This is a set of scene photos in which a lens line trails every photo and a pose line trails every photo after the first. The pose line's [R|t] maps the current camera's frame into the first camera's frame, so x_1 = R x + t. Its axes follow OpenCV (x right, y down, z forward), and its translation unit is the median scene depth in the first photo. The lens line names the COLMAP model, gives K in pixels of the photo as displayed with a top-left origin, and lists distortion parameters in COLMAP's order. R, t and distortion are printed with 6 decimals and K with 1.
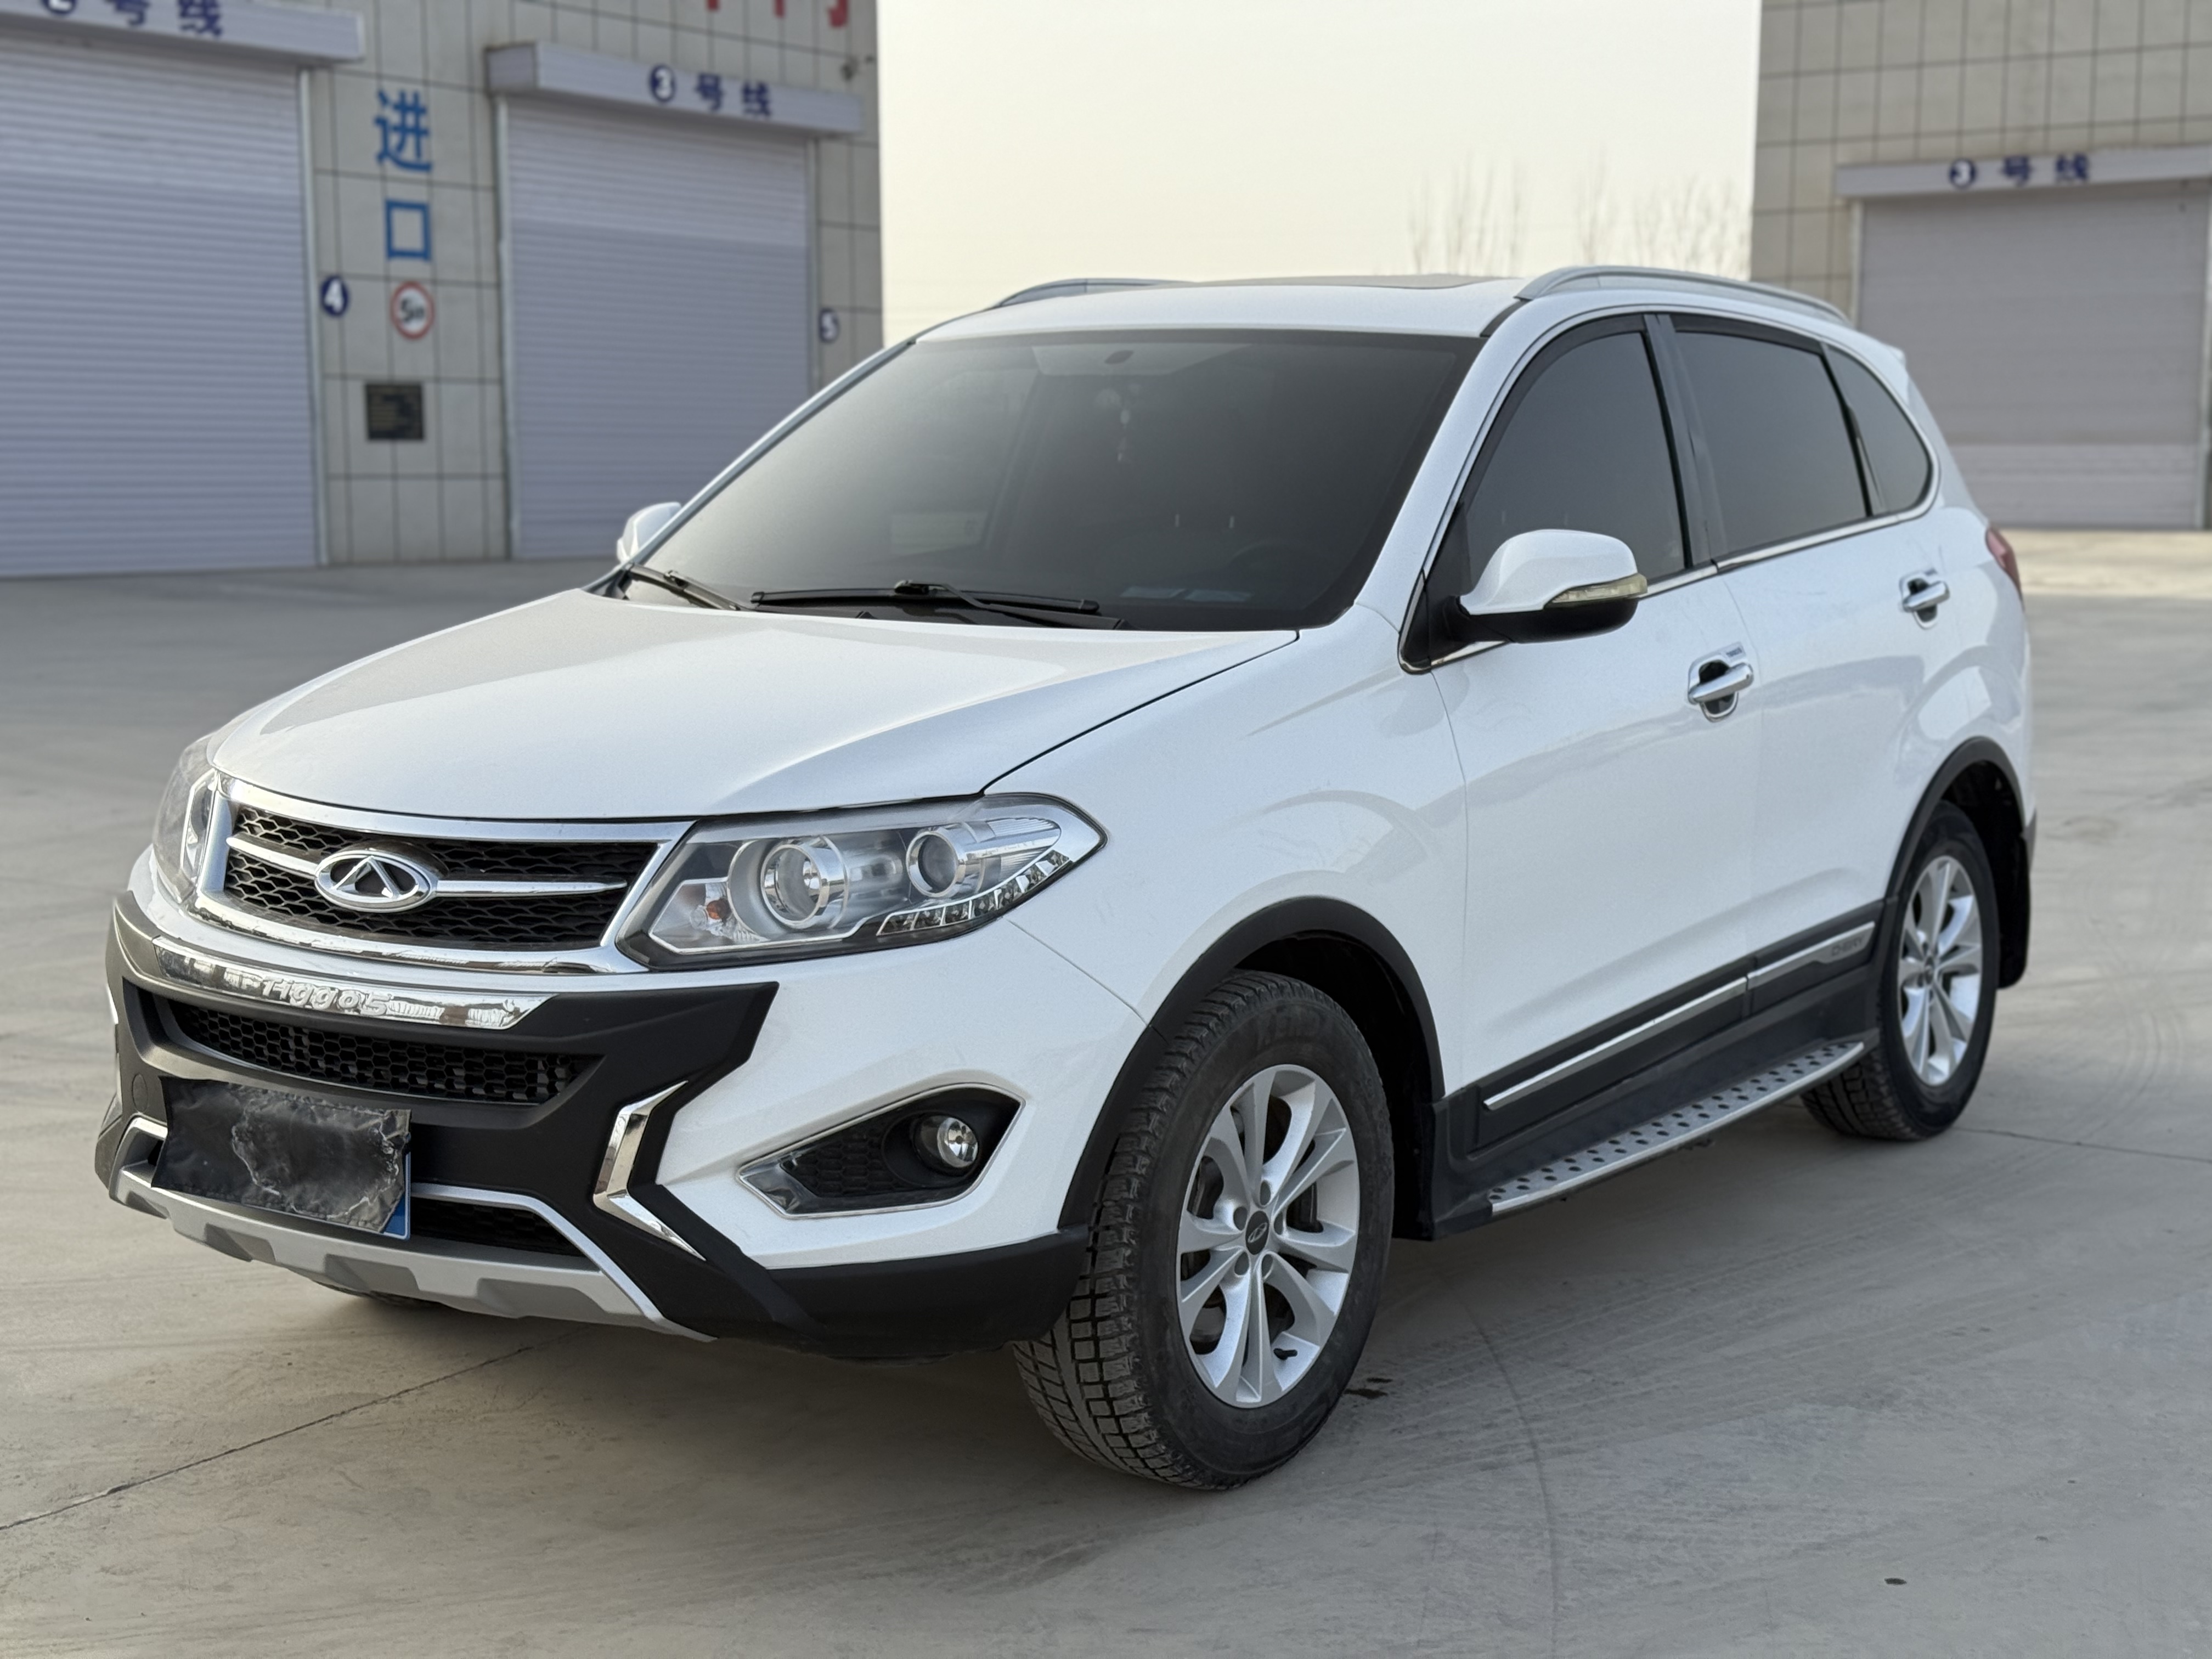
lens RADIAL K [[3073.0, 0, 1106.0], [0, 3073.0, 829.5], [0, 0, 1]] dist [0.207763, -0.493957]
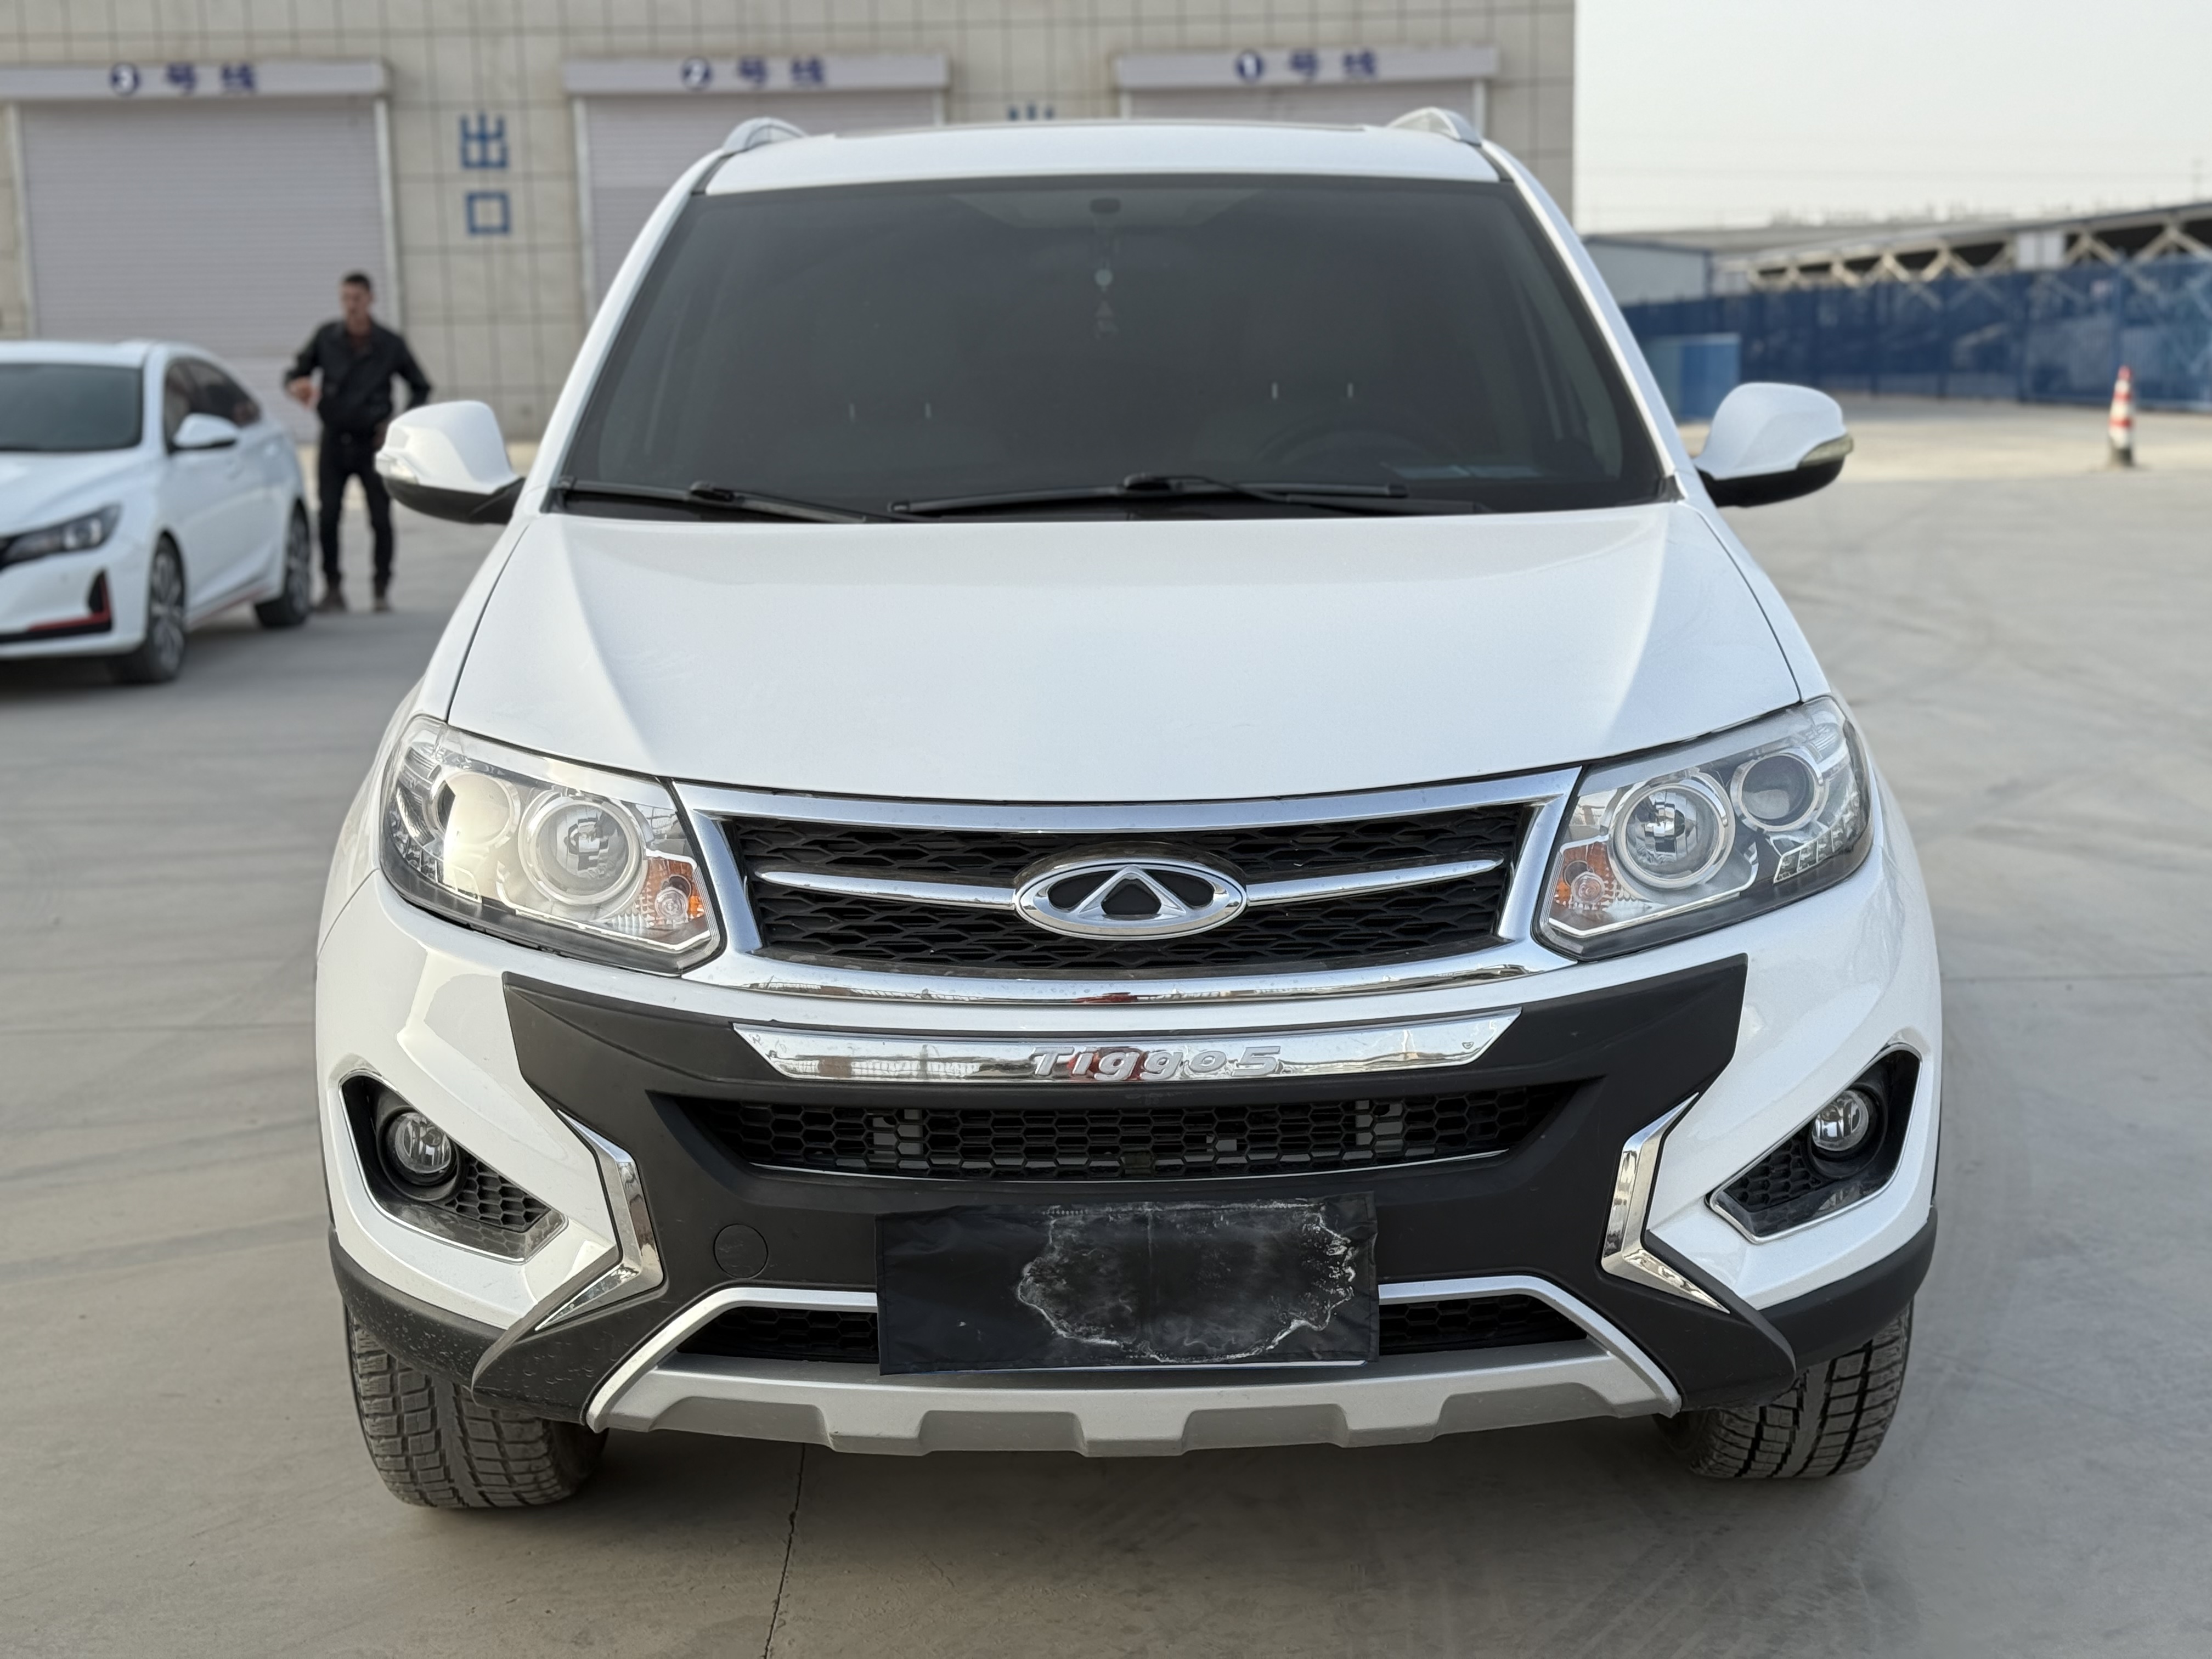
lens RADIAL K [[3073.0, 0, 1106.0], [0, 3073.0, 829.5], [0, 0, 1]] dist [0.207763, -0.493957]
pose [[0.814849, -0.109929, 0.569154, -0.659601], [0.095798, 0.993891, 0.054811, -0.040483], [-0.571702, 0.009861, 0.820402, 0.412573]]
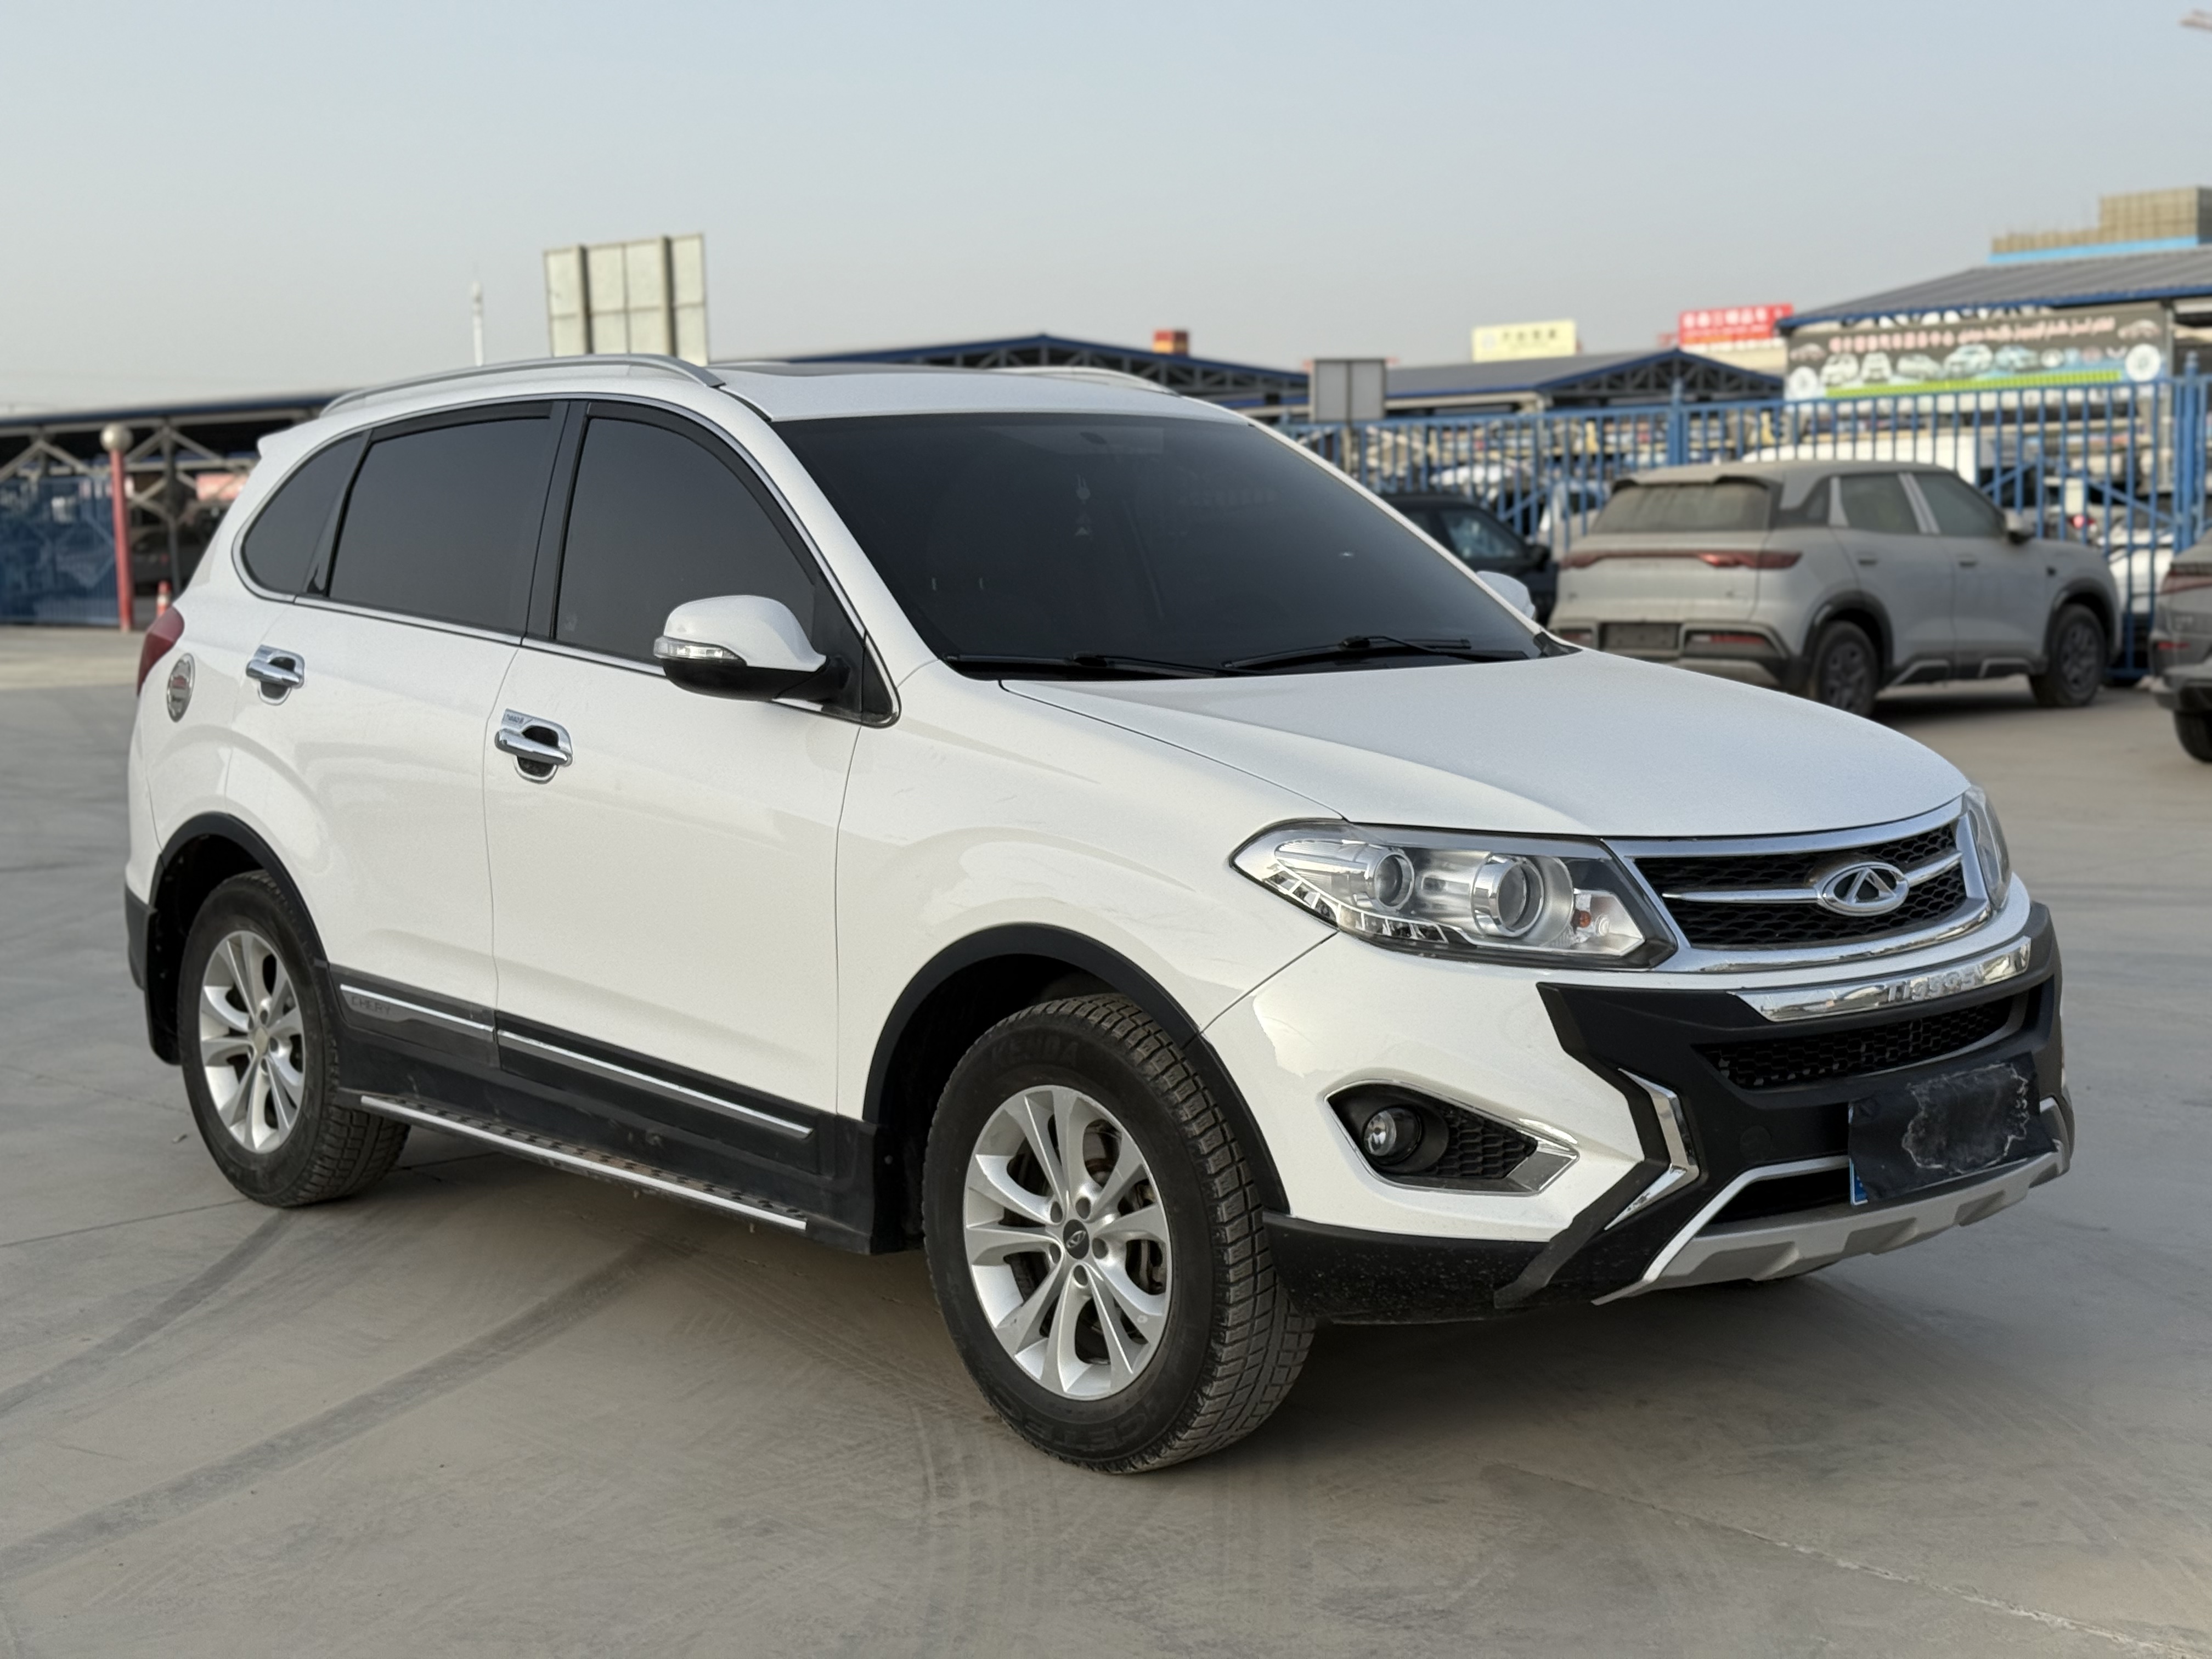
lens RADIAL K [[3073.0, 0, 1106.0], [0, 3073.0, 829.5], [0, 0, 1]] dist [0.207763, -0.493957]
pose [[0.228348, -0.111533, 0.967170, -1.410003], [0.143103, 0.986471, 0.079973, -0.136785], [-0.963005, 0.120143, 0.241220, 1.002058]]
